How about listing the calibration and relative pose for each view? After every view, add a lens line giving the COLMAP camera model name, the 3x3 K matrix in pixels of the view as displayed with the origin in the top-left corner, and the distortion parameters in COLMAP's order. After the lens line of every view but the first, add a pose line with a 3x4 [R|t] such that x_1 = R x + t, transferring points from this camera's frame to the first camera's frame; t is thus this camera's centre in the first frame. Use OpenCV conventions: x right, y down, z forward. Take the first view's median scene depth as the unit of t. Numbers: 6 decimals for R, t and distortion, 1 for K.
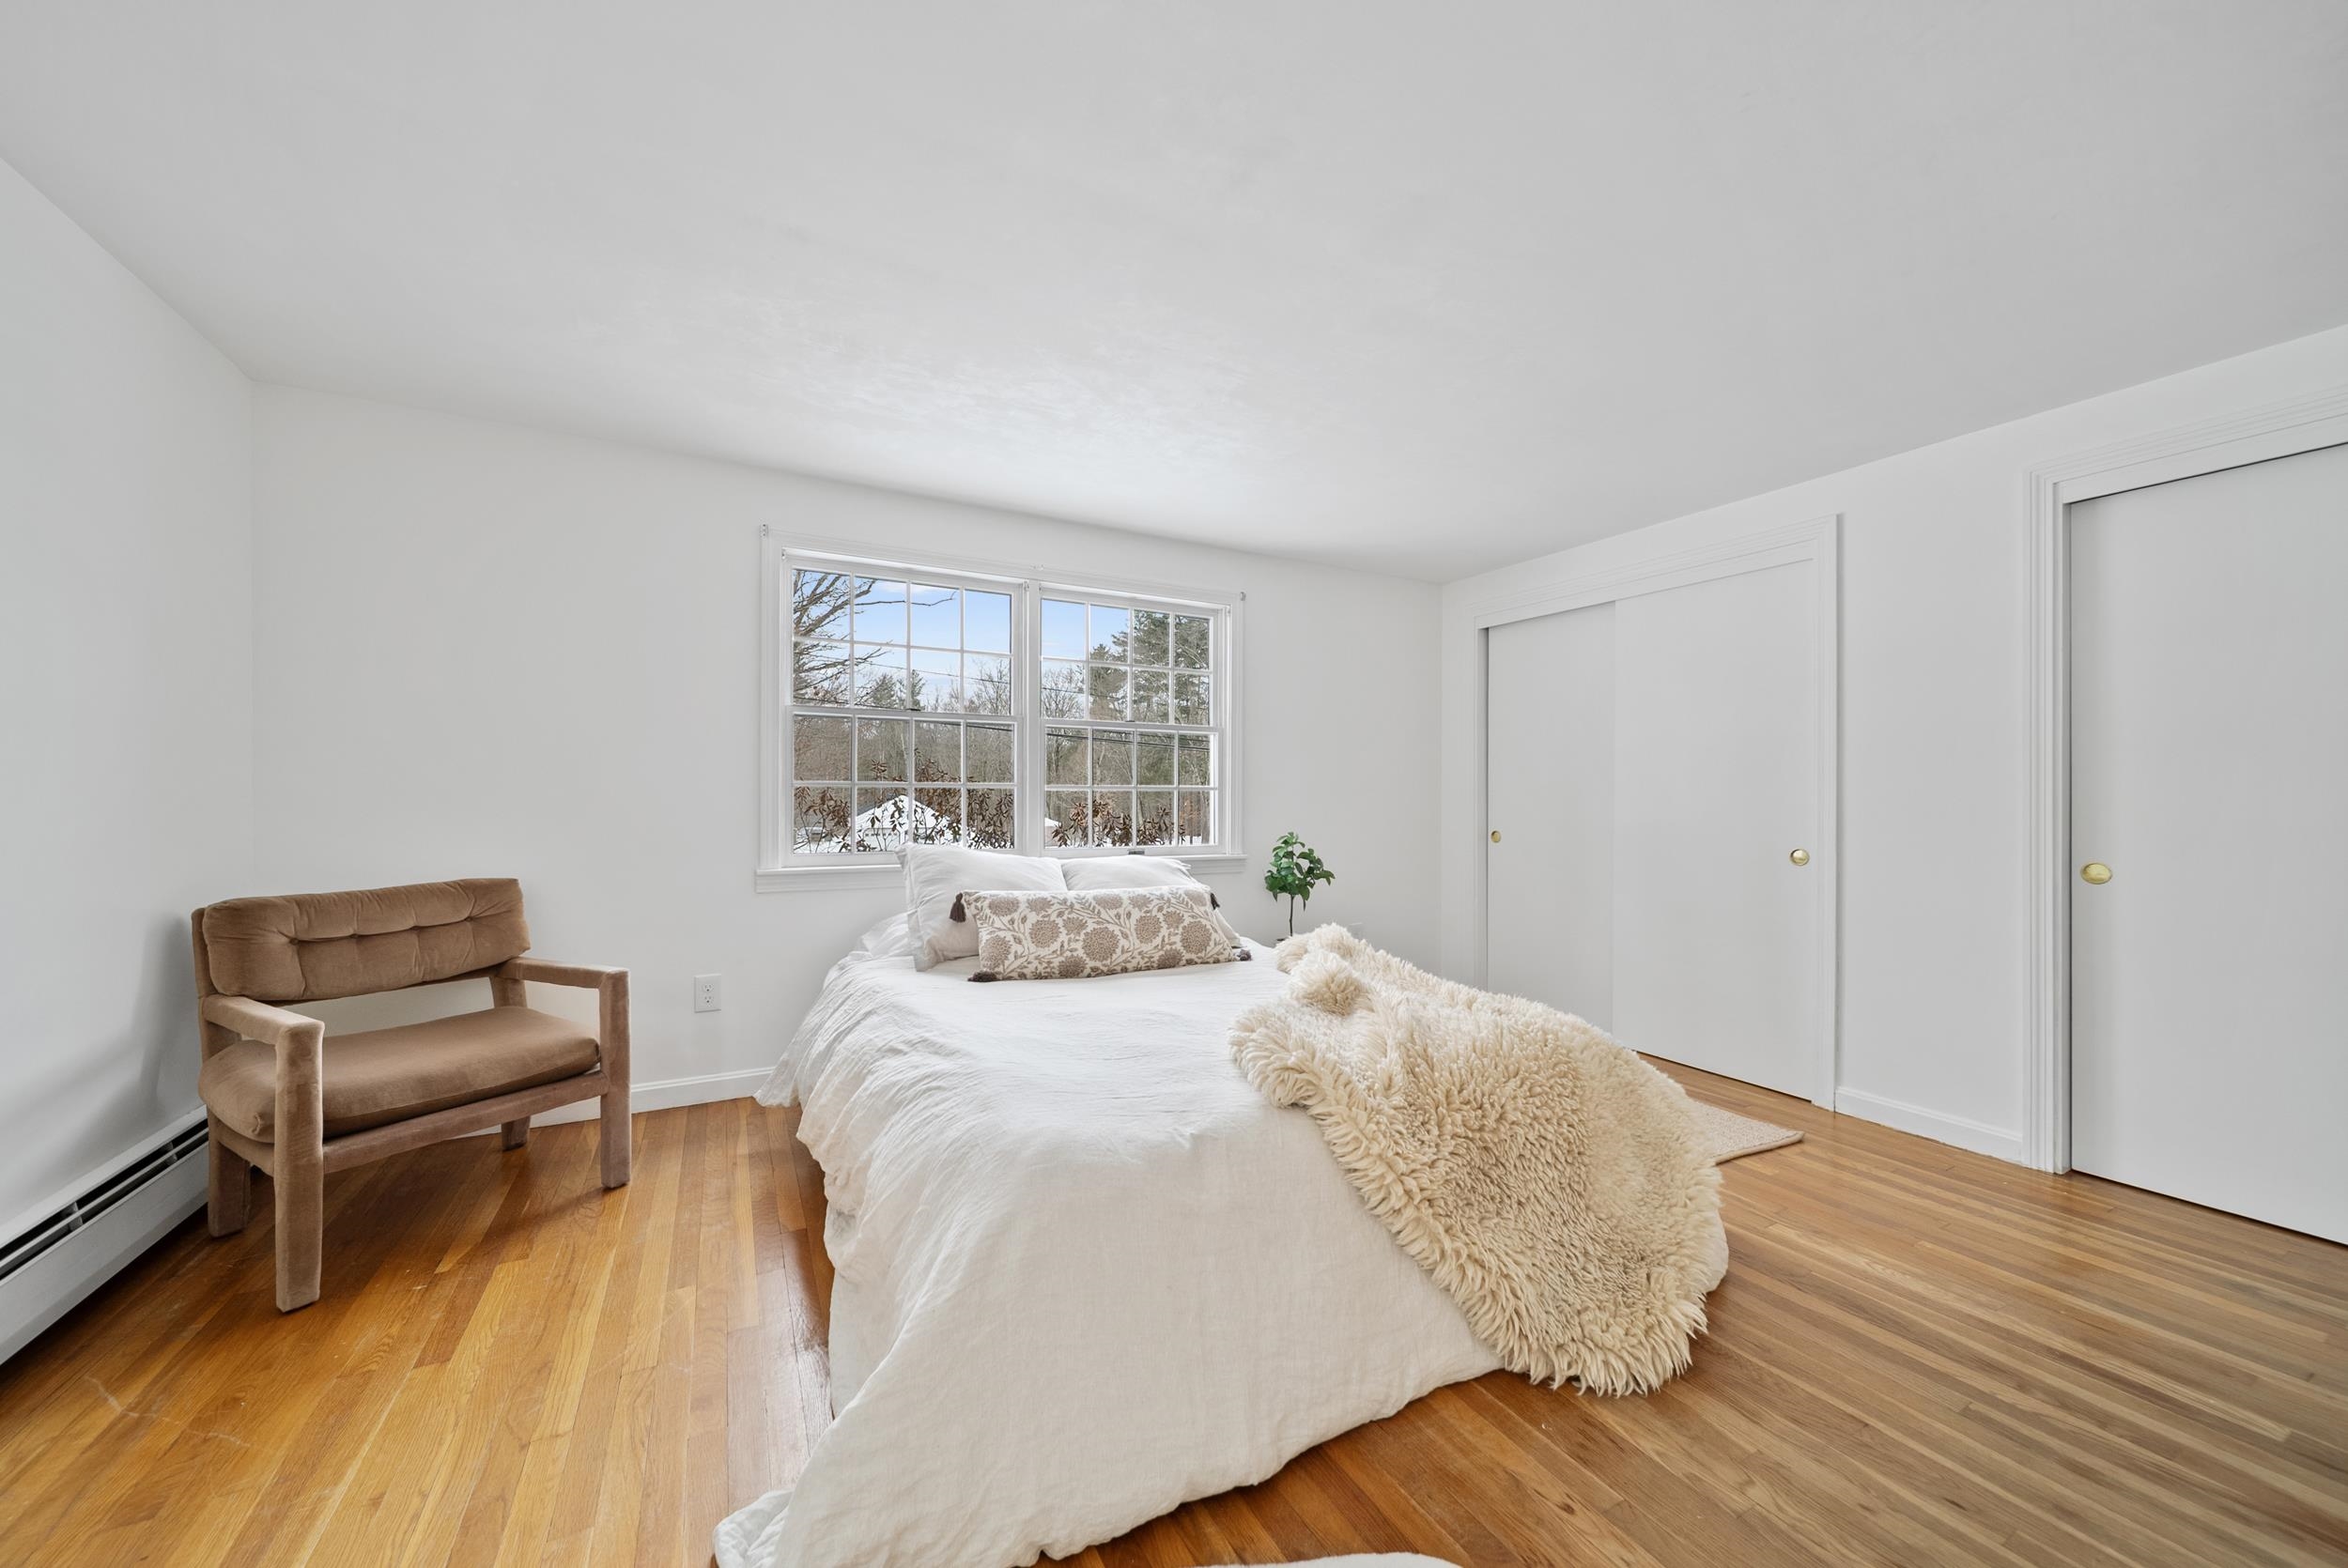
lens RADIAL K [[827.2, 0, 1174.8], [0, 827.2, 791.2], [0, 0, 1]] dist [-0.000404, -0.000271]
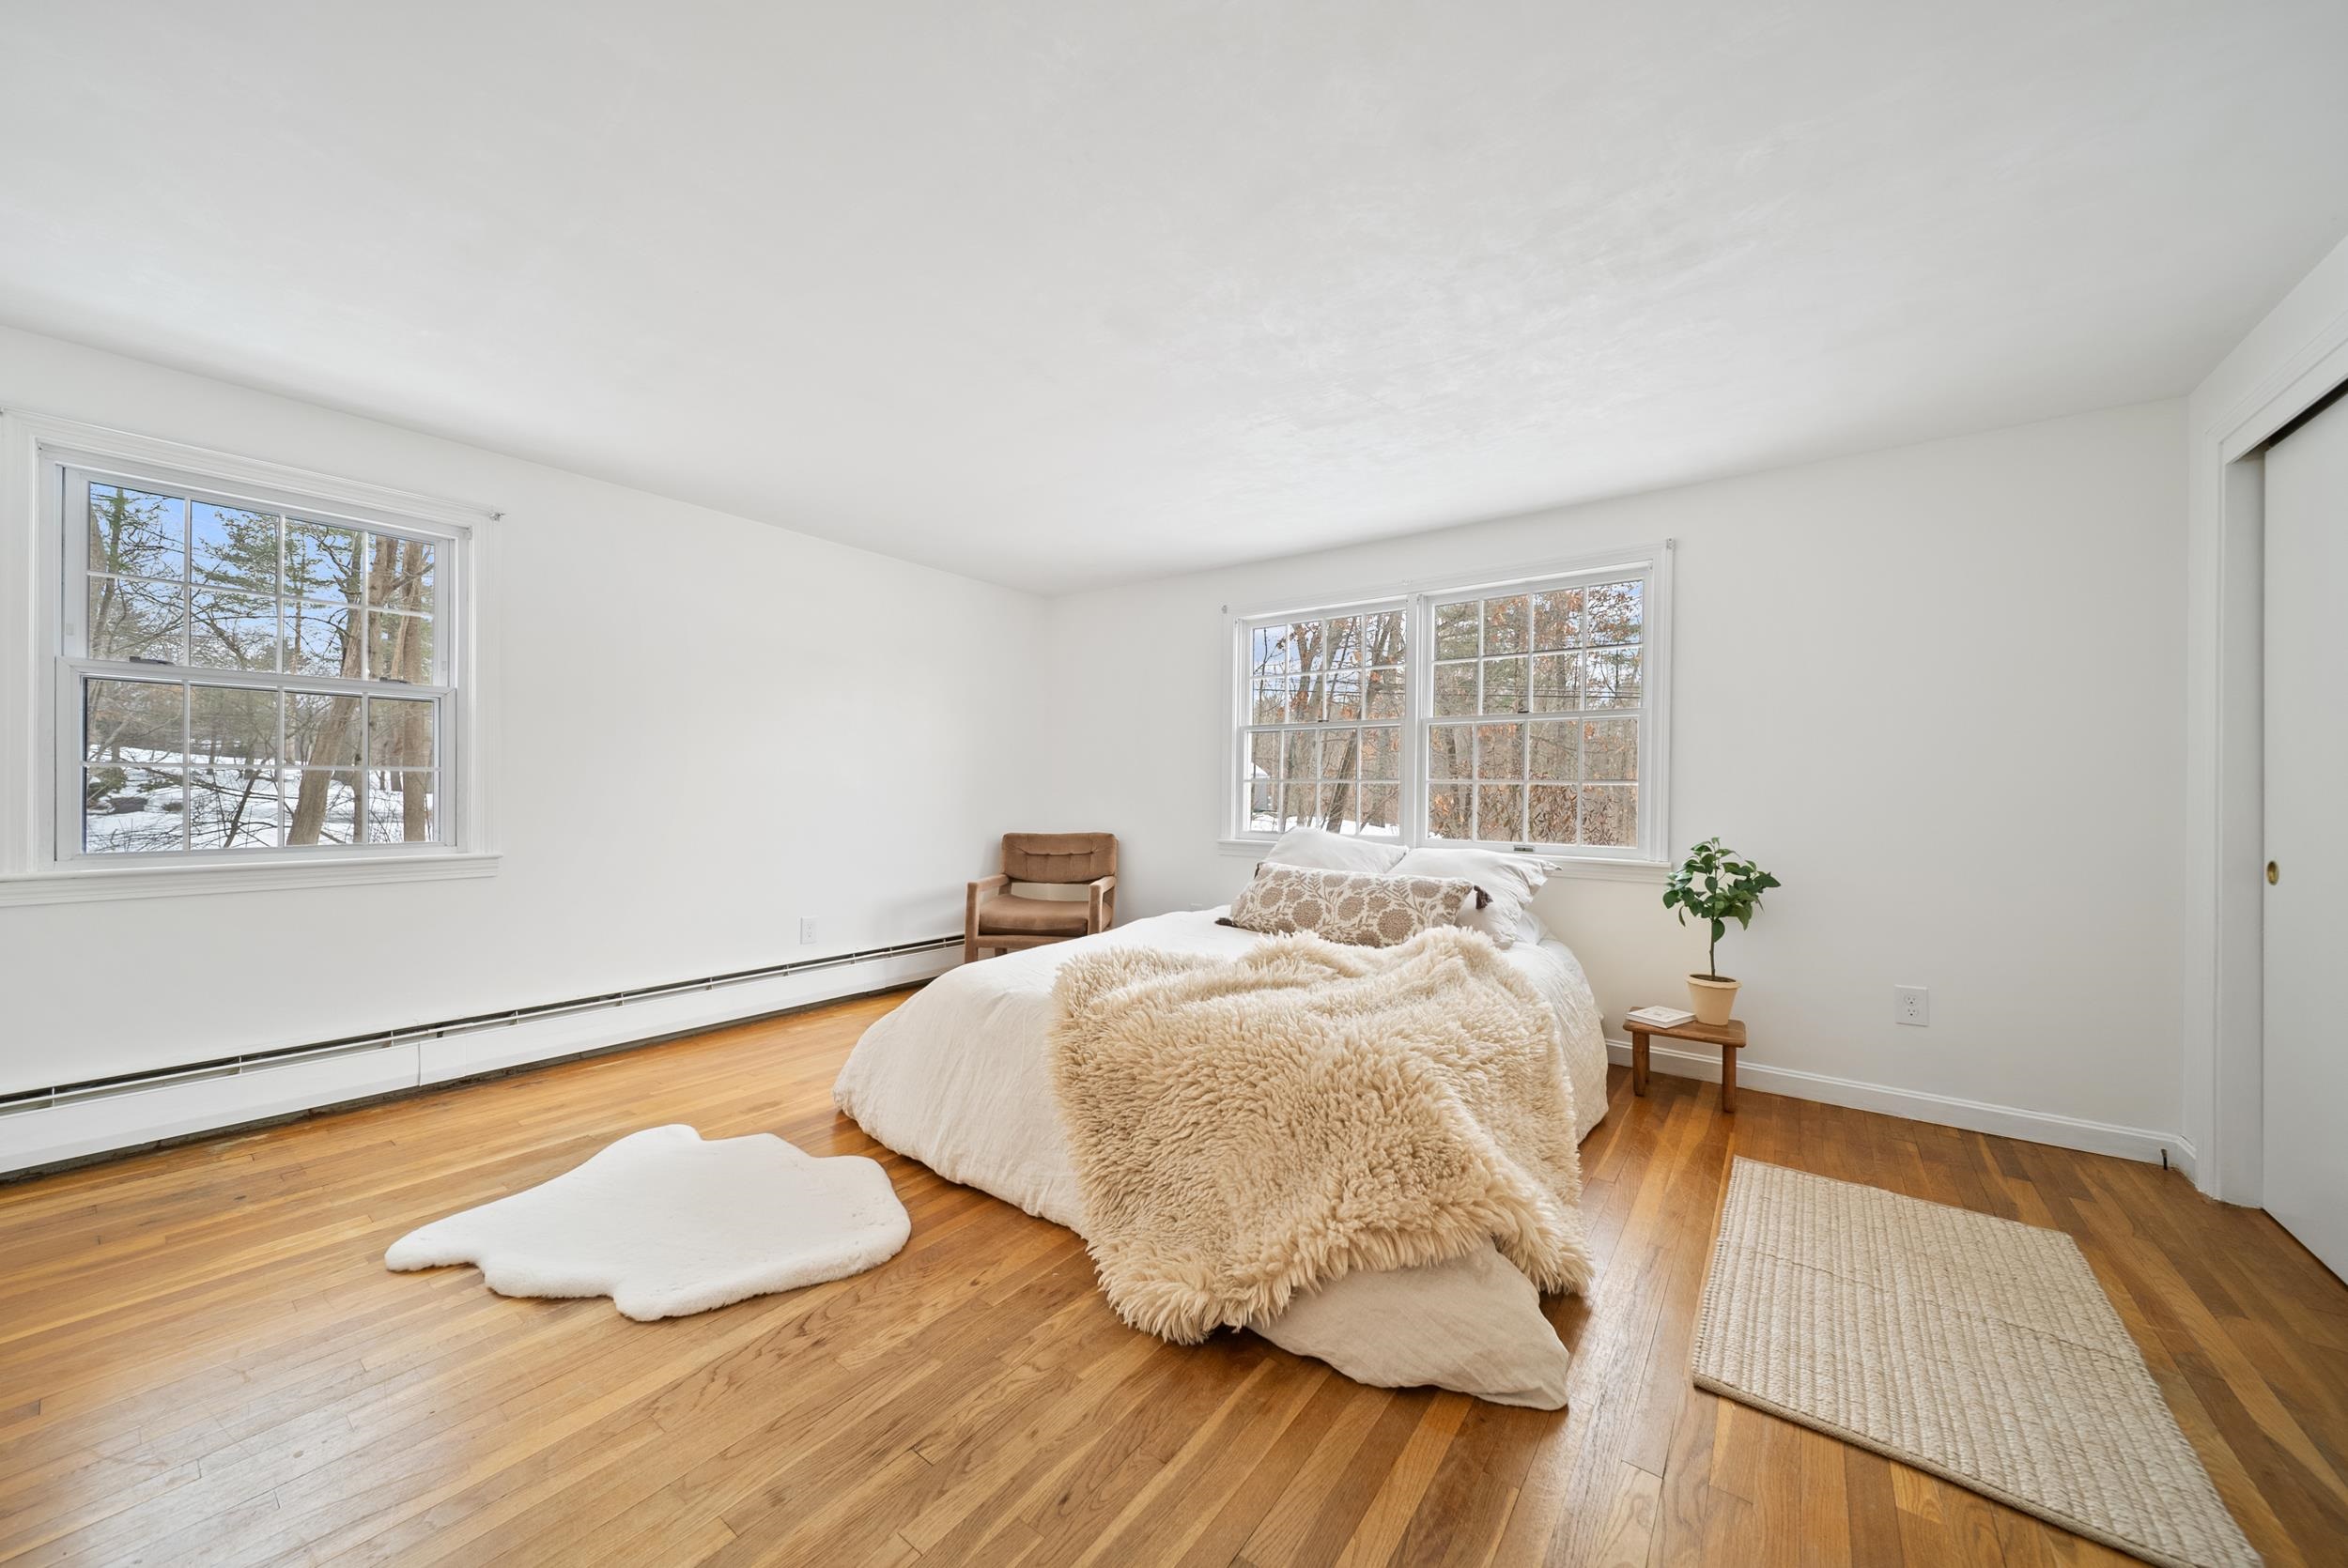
lens RADIAL K [[827.2, 0, 1174.8], [0, 827.2, 791.2], [0, 0, 1]] dist [-0.000404, -0.000271]
pose [[0.426919, -0.004544, -0.904278, 0.873385], [0.000145, 0.999988, -0.004956, 0.016646], [0.904290, 0.001985, 0.426915, 0.323096]]
